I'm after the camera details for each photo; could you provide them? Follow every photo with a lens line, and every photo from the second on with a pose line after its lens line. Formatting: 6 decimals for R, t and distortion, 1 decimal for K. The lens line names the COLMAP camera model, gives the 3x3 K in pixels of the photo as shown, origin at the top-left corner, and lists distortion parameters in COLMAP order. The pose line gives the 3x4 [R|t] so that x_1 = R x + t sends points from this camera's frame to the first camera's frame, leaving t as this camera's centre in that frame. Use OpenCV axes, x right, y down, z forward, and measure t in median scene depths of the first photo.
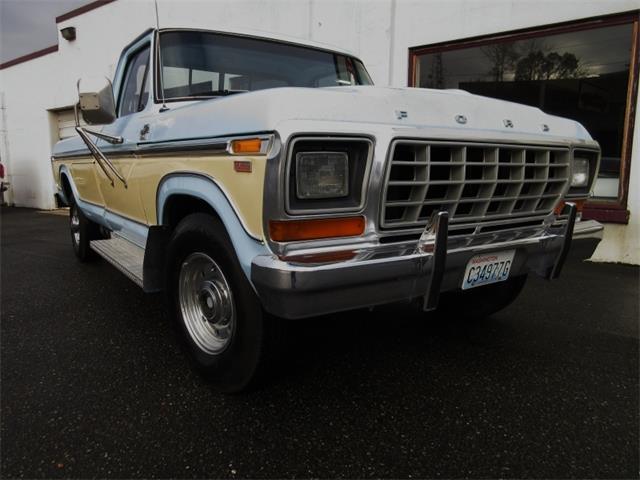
lens RADIAL K [[477.7, 0, 319.4], [0, 477.7, 249.4], [0, 0, 1]] dist [0.000458, -0.002083]
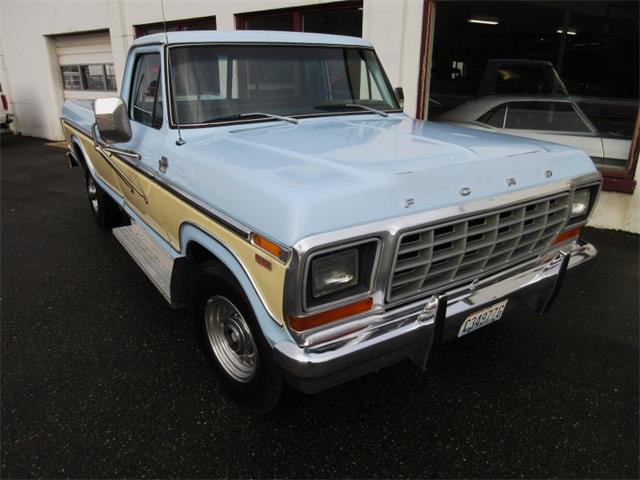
lens RADIAL K [[480.3, 0, 320.0], [0, 480.3, 240.0], [0, 0, 1]] dist [0.000087, -0.000364]
pose [[0.999883, -0.000610, -0.015259, -0.009292], [0.003585, 0.980651, 0.195731, -0.345027], [0.014844, -0.195763, 0.980539, -0.067047]]
